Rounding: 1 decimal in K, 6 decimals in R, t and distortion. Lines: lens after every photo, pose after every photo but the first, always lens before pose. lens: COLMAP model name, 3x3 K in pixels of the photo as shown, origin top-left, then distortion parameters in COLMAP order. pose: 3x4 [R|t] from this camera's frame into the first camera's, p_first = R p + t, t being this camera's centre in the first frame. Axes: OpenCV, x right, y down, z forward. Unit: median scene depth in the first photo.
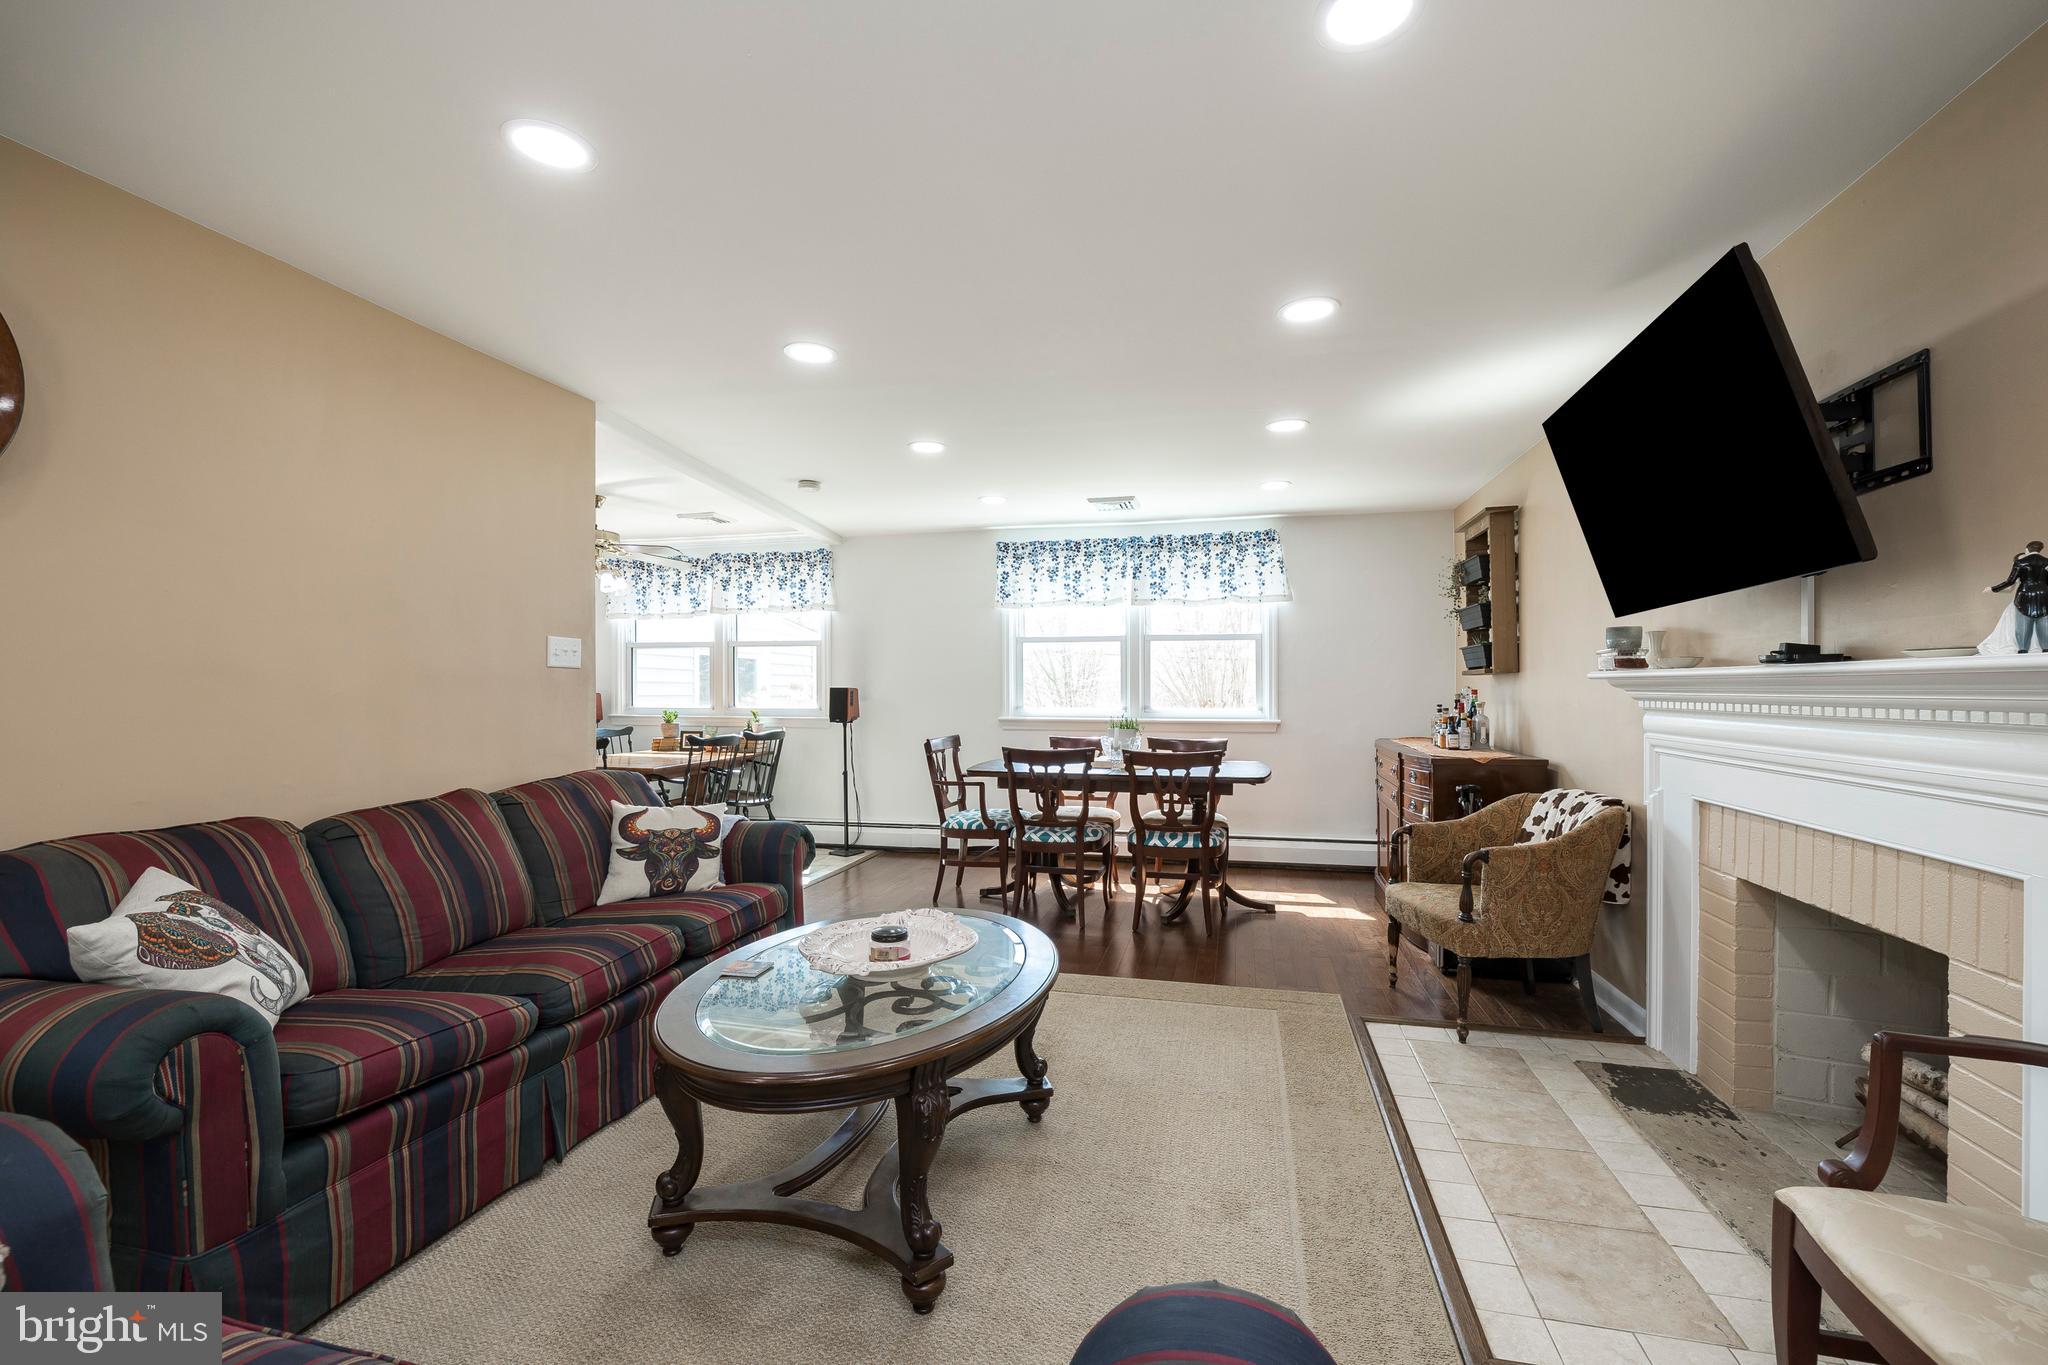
lens RADIAL K [[864.3, 0, 1033.4], [0, 864.3, 682.2], [0, 0, 1]] dist [0.007232, 0.001343]
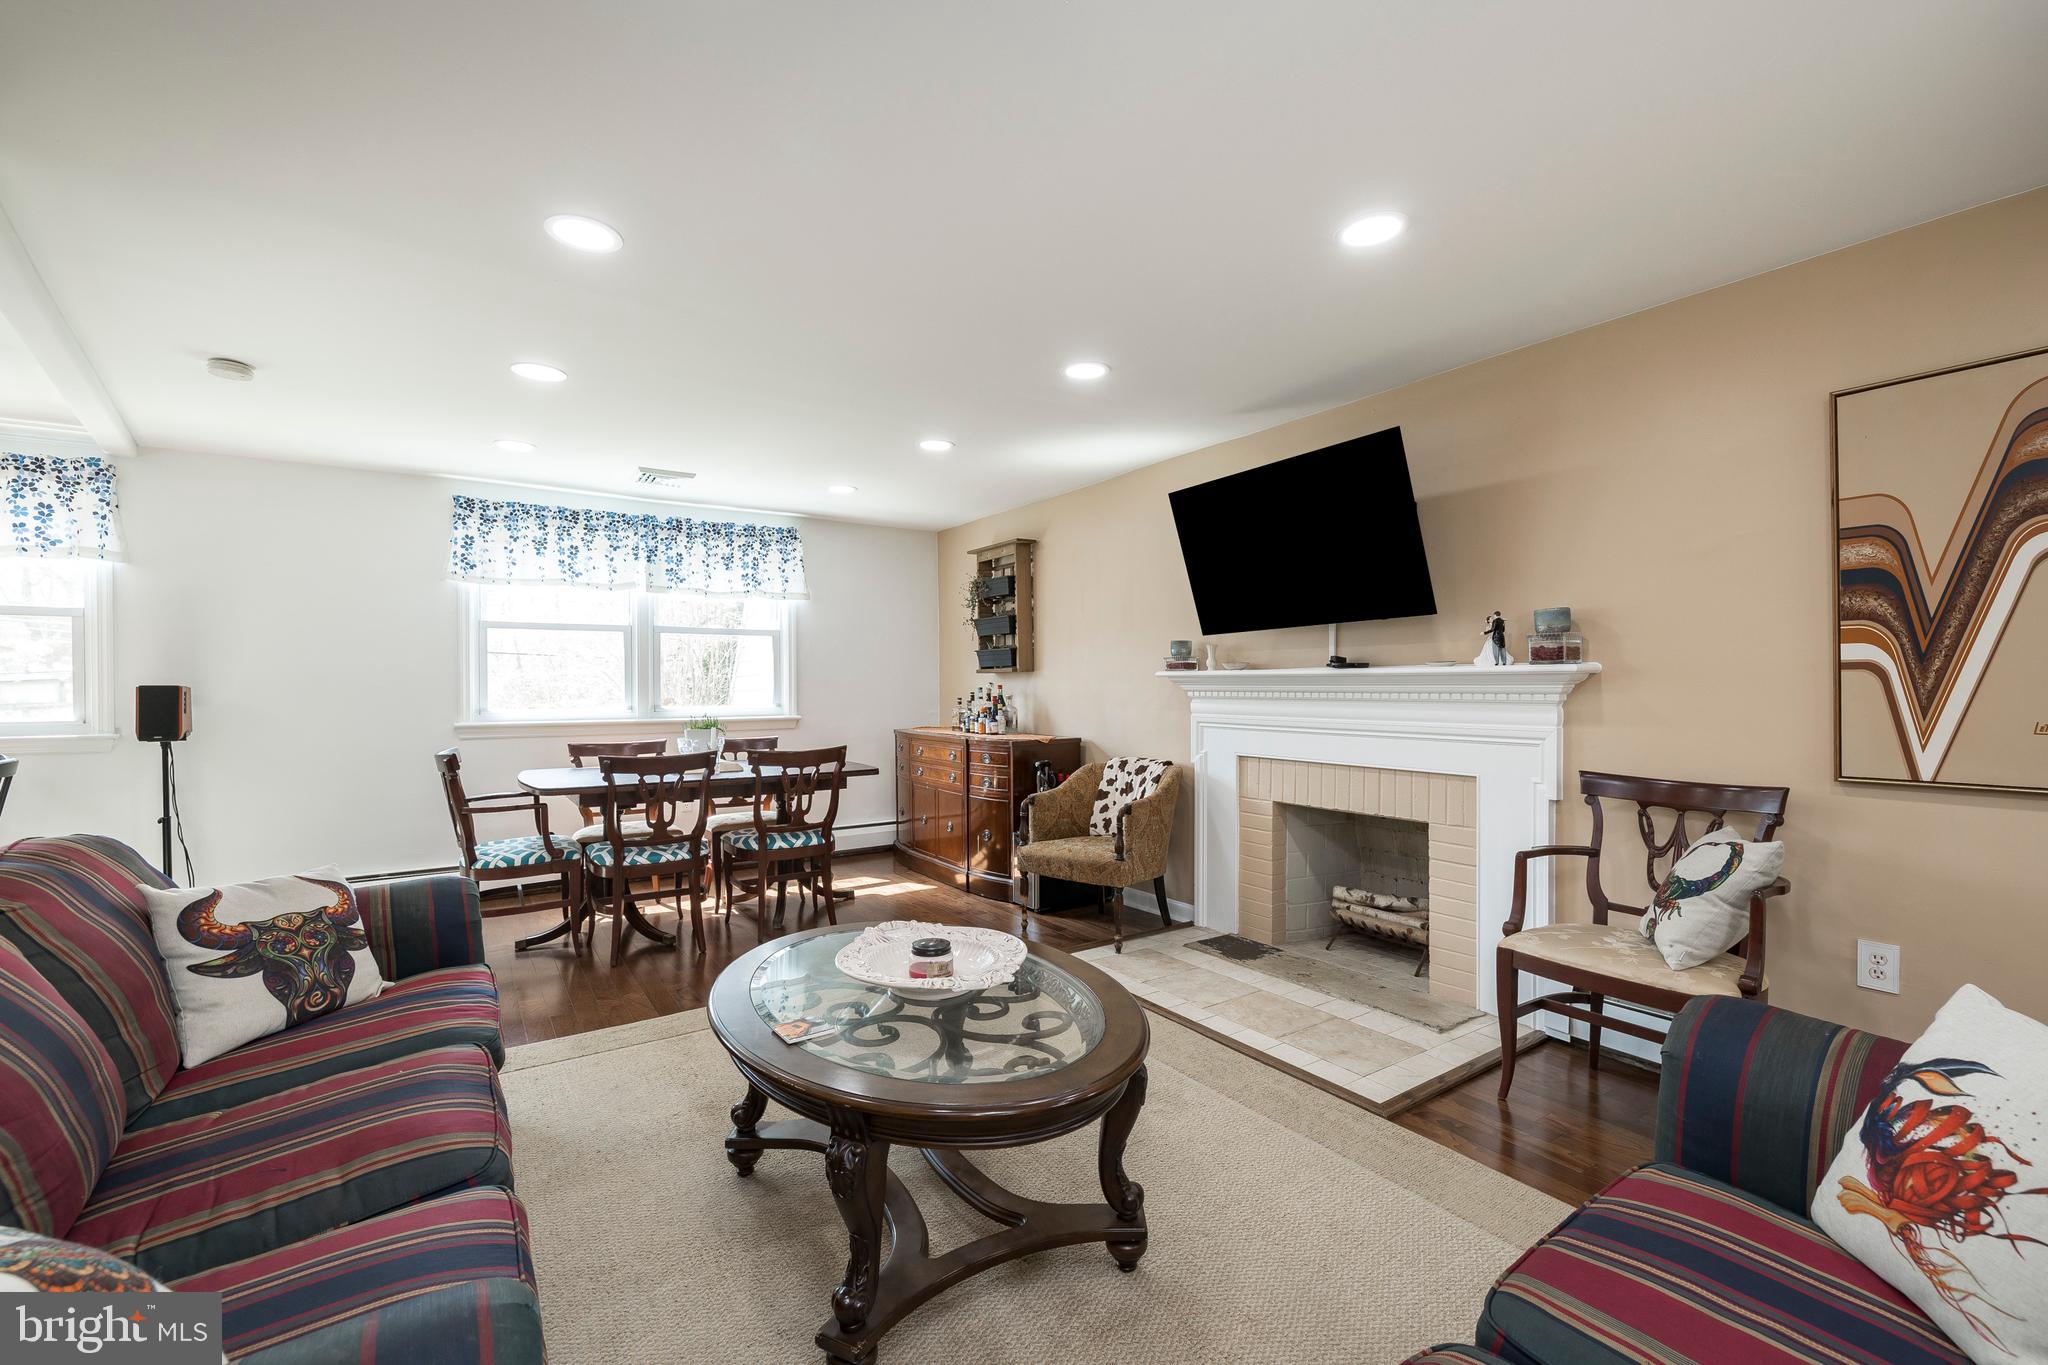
lens RADIAL K [[864.3, 0, 1033.3], [0, 864.3, 684.6], [0, 0, 1]] dist [0.007232, 0.001343]
pose [[0.675918, -0.001914, 0.736974, -0.272900], [-0.001934, 0.999989, 0.004371, 0.001703], [-0.736974, -0.004380, 0.675907, 0.103528]]
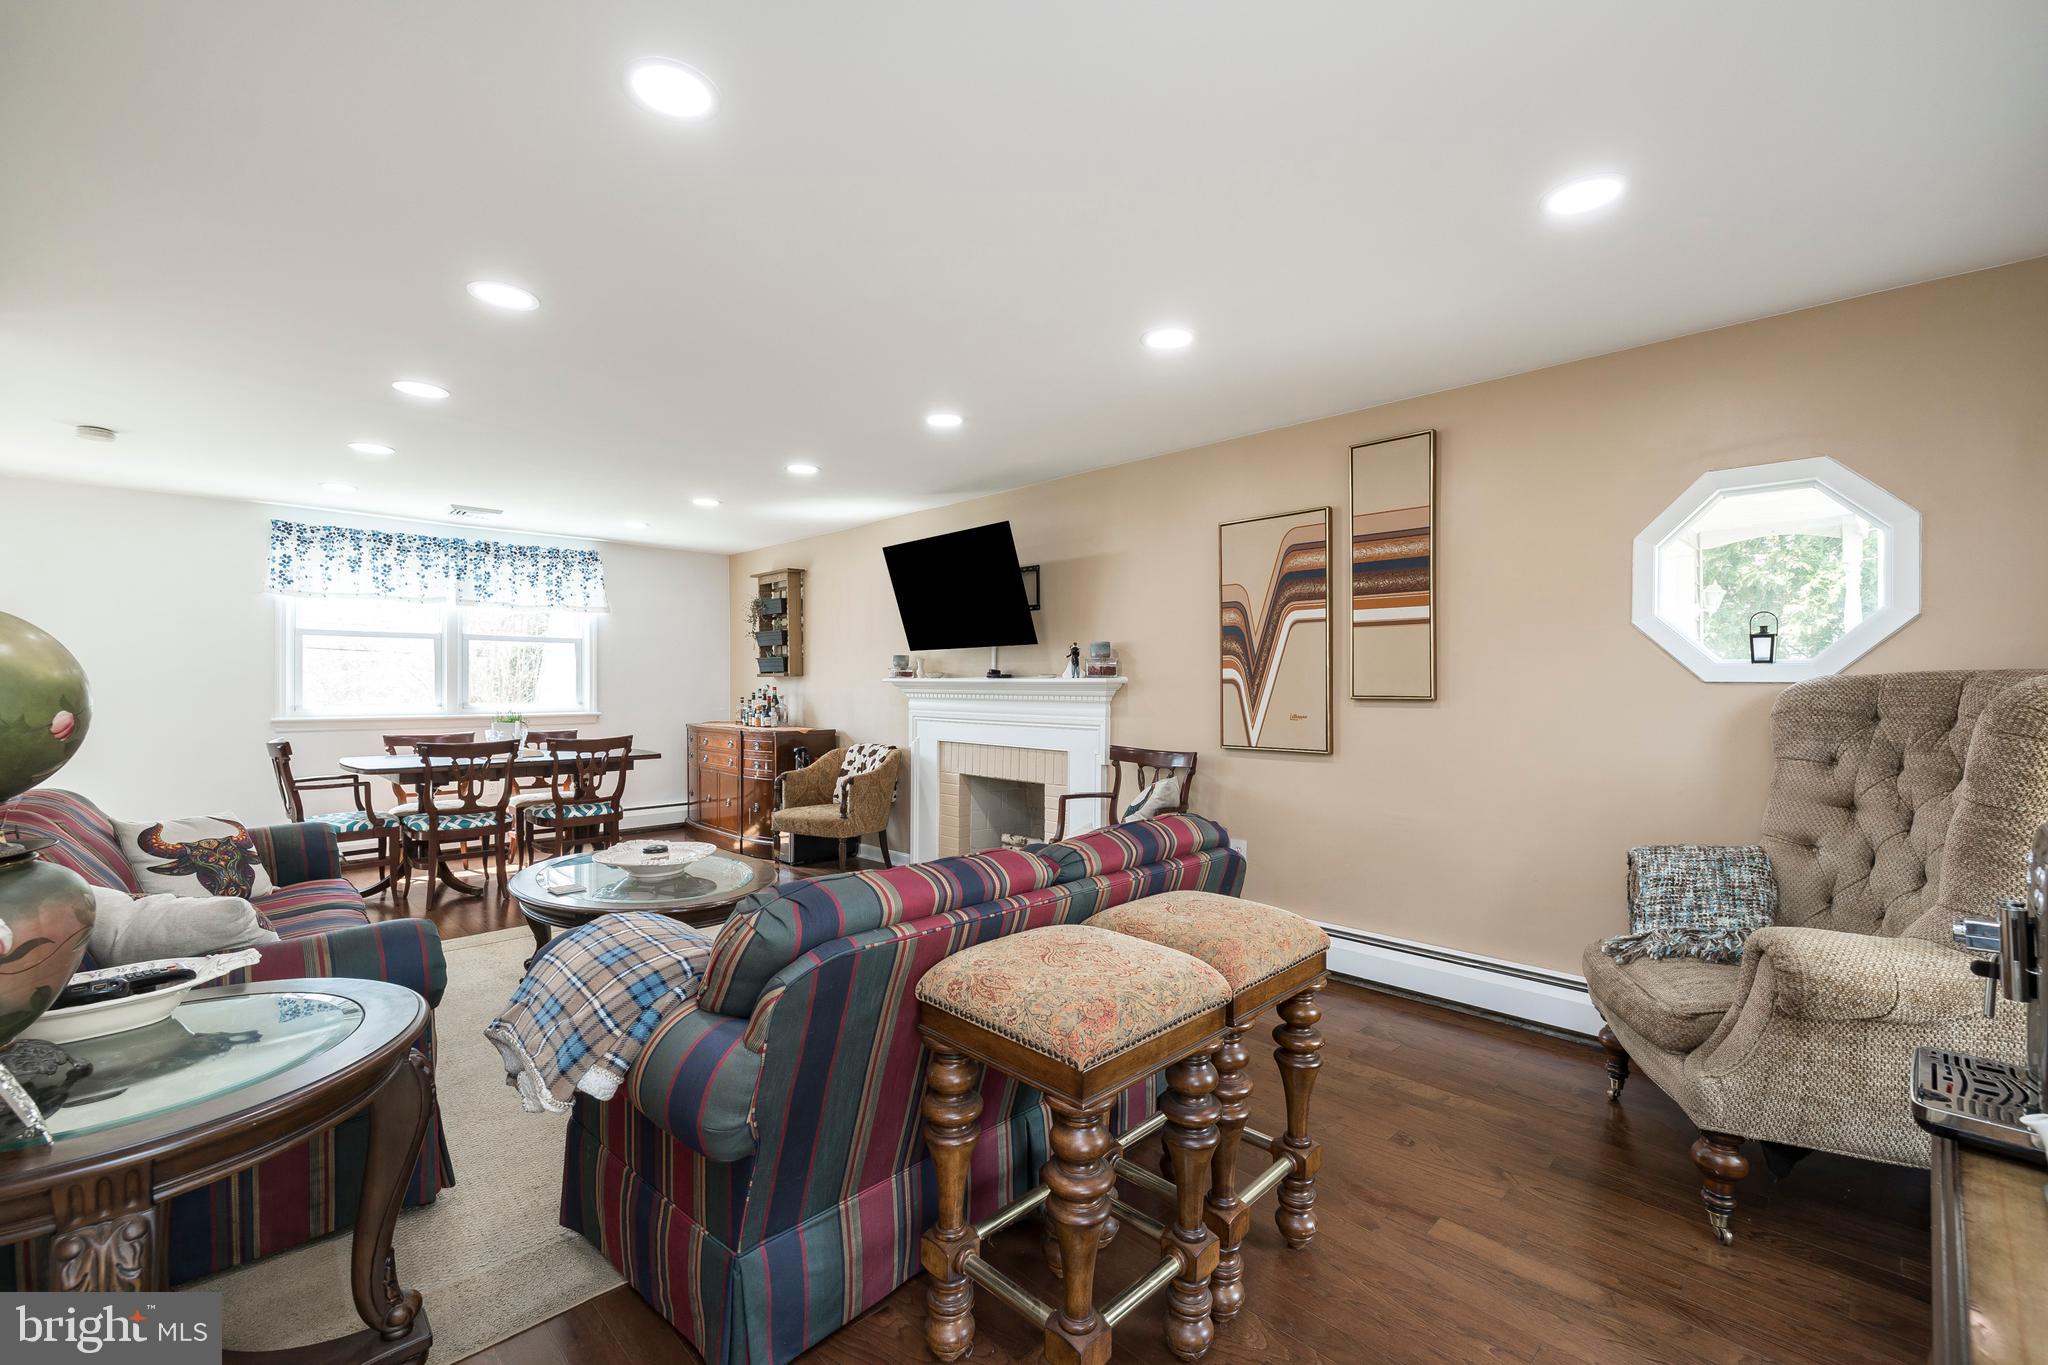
lens RADIAL K [[864.3, 0, 1029.6], [0, 864.3, 683.5], [0, 0, 1]] dist [0.007232, 0.001343]
pose [[0.537964, 0.001437, 0.842966, -0.389187], [-0.008625, 0.999956, 0.003800, -0.005294], [-0.842923, -0.009315, 0.537953, -0.134704]]
